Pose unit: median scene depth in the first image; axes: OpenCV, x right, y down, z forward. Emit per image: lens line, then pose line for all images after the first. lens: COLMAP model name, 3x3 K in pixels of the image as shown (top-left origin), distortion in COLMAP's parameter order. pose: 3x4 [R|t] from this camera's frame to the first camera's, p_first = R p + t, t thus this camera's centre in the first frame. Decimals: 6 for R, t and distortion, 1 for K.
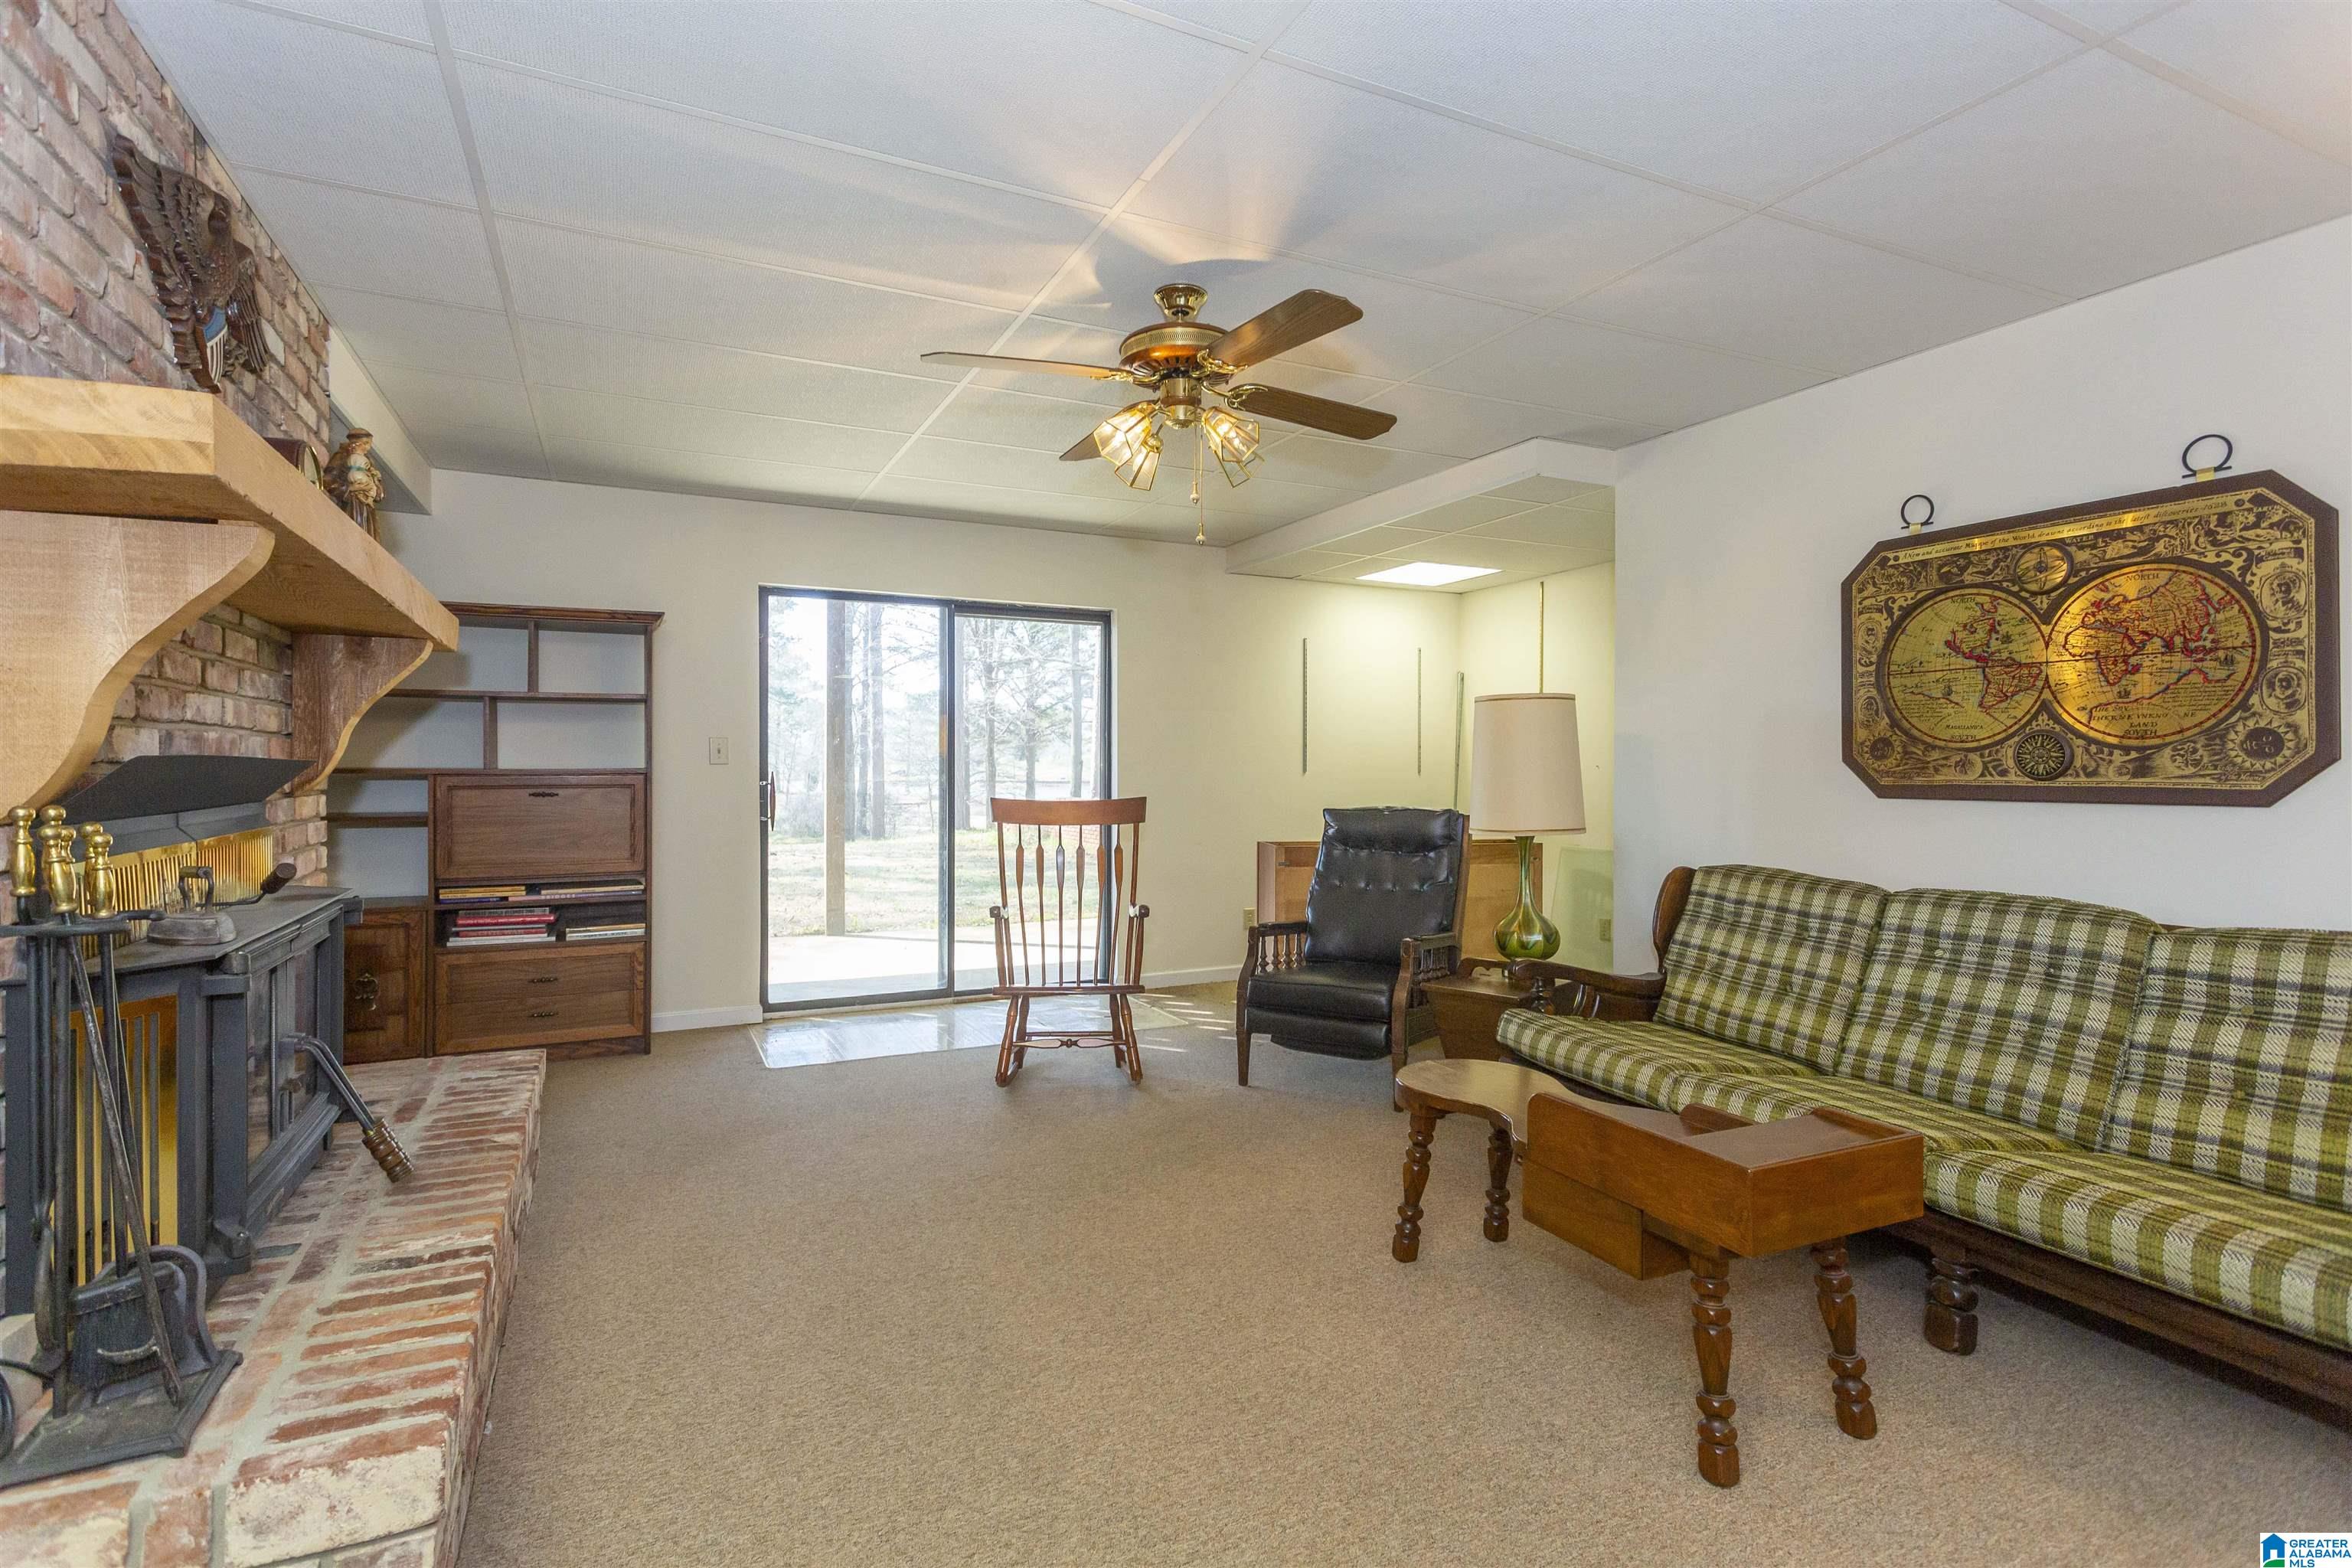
lens RADIAL K [[1103.1, 0, 1164.7], [0, 1103.1, 775.1], [0, 0, 1]] dist [0.004692, 0.001144]
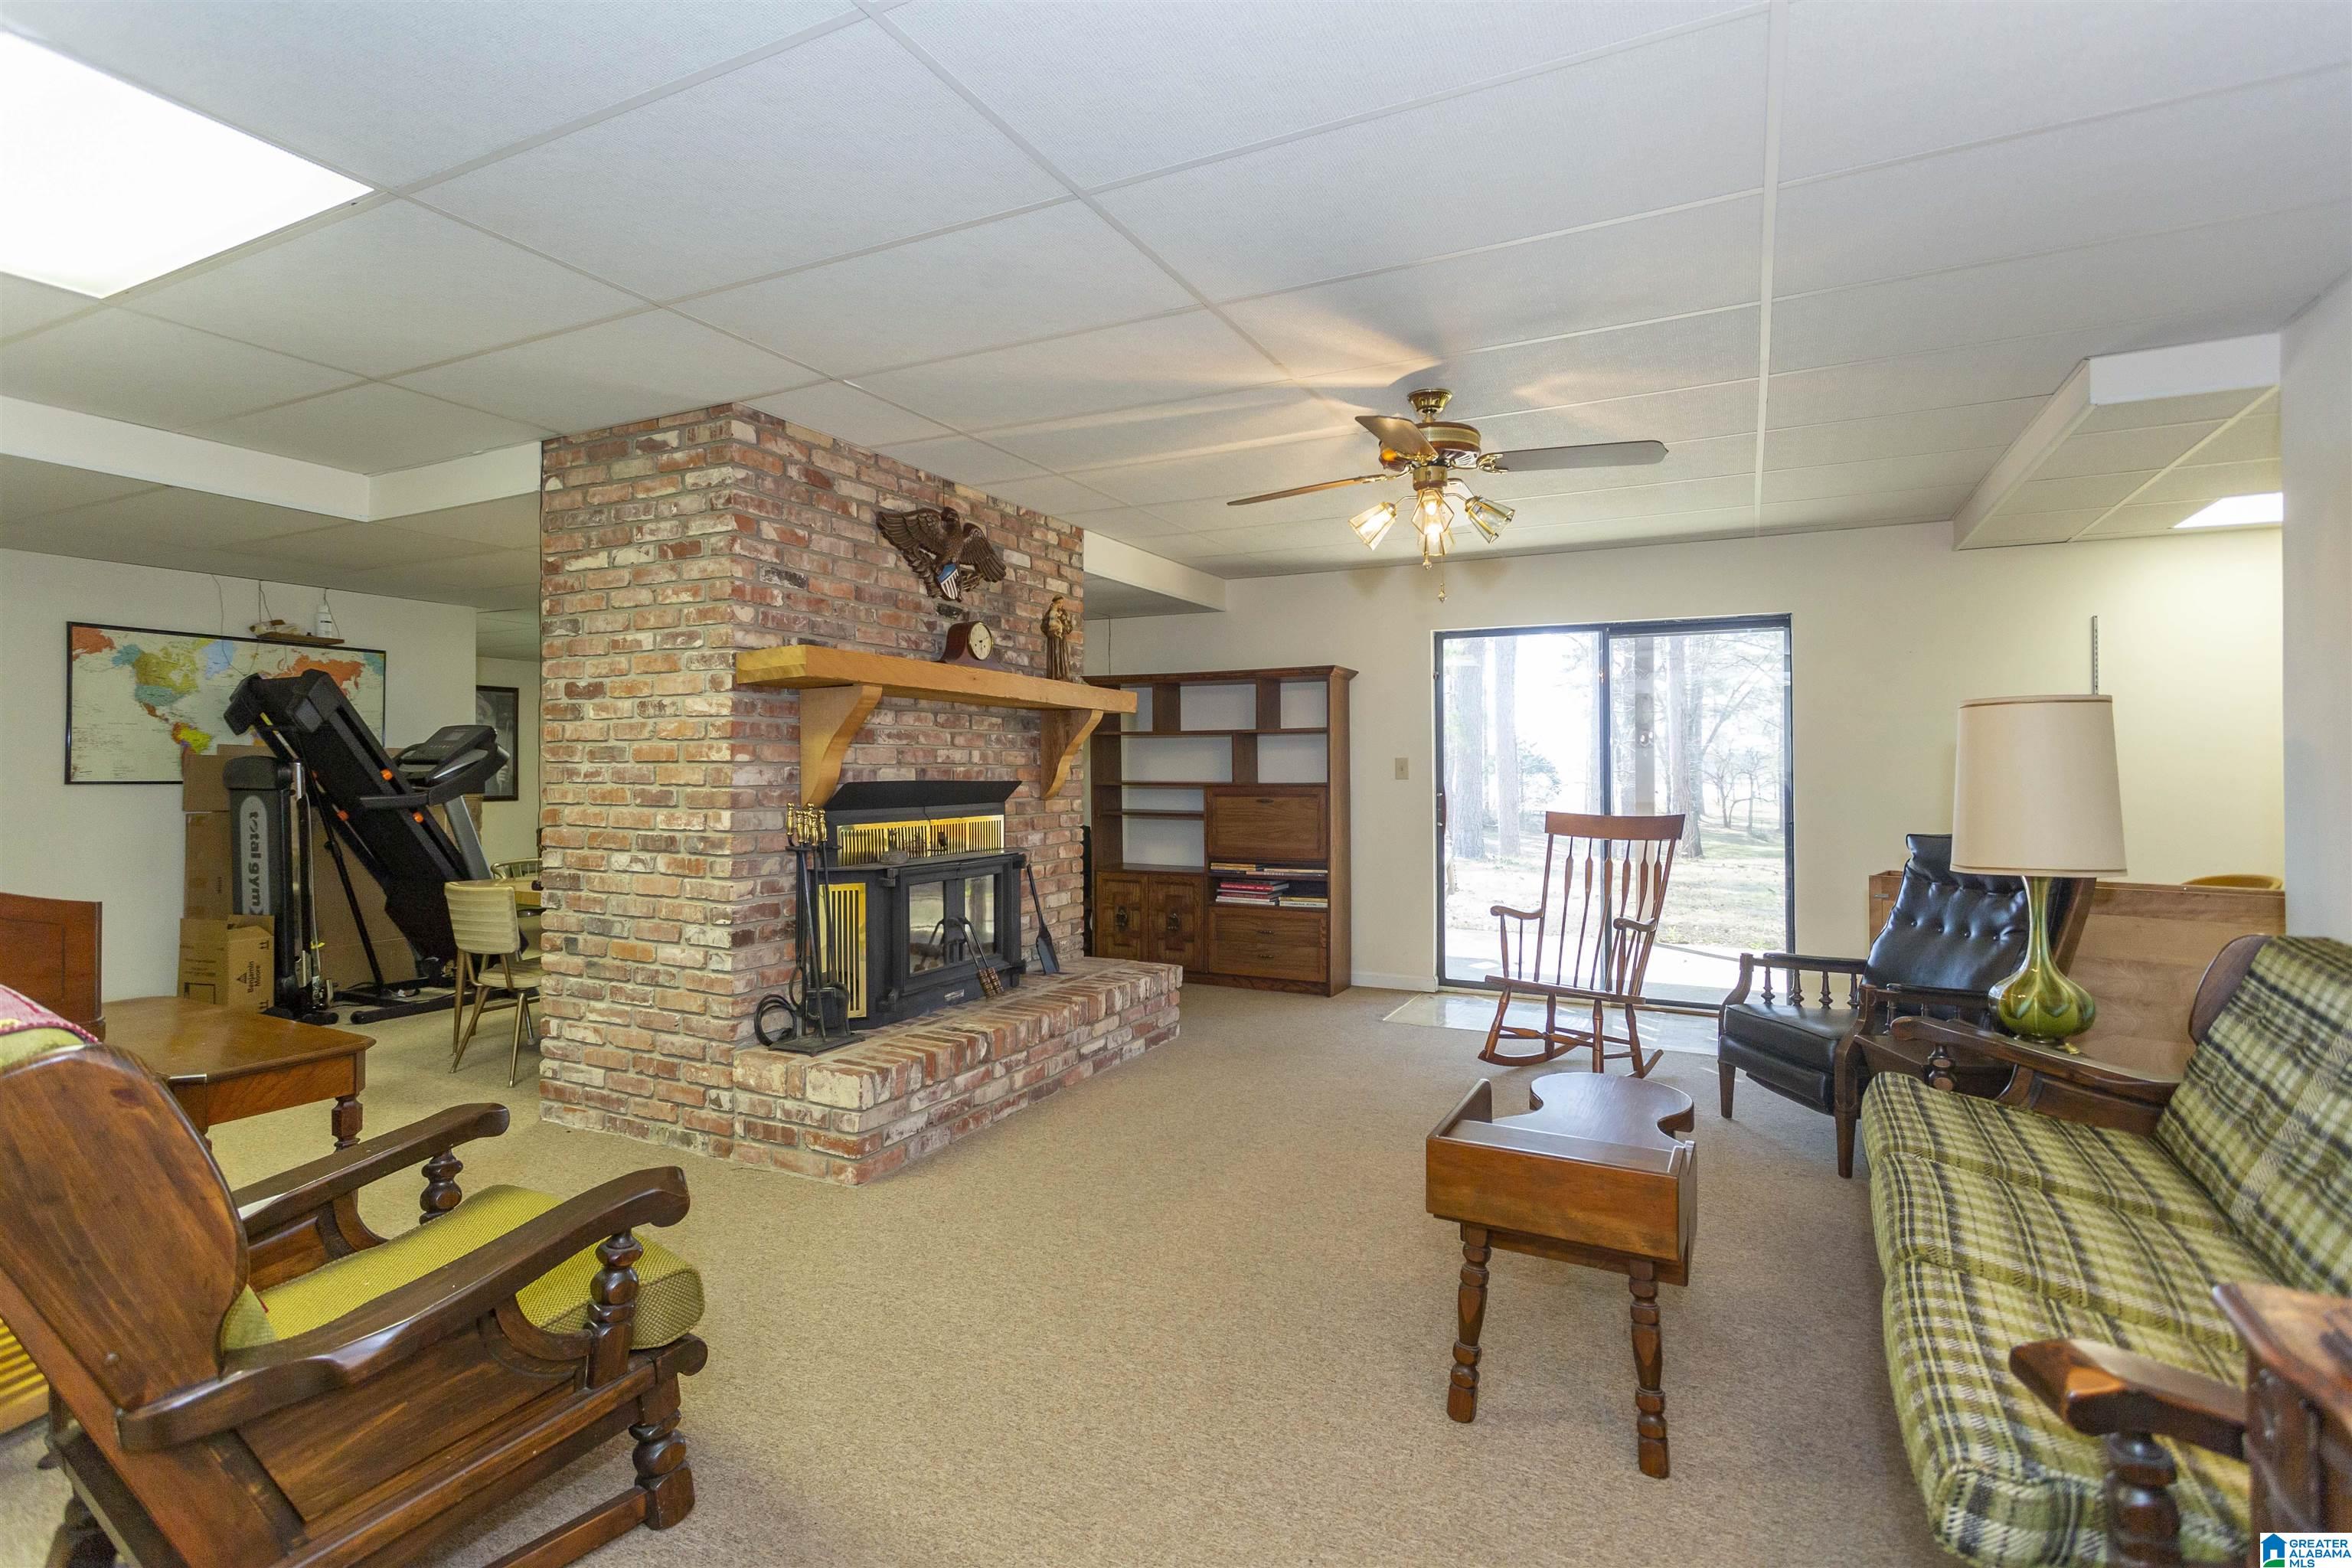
lens RADIAL K [[1103.1, 0, 1163.2], [0, 1103.1, 778.0], [0, 0, 1]] dist [0.004692, 0.001144]
pose [[0.618712, 0.001282, -0.785617, 0.472264], [-0.004905, 0.999985, -0.002231, -0.008264], [0.785602, 0.005234, 0.618710, 0.017286]]
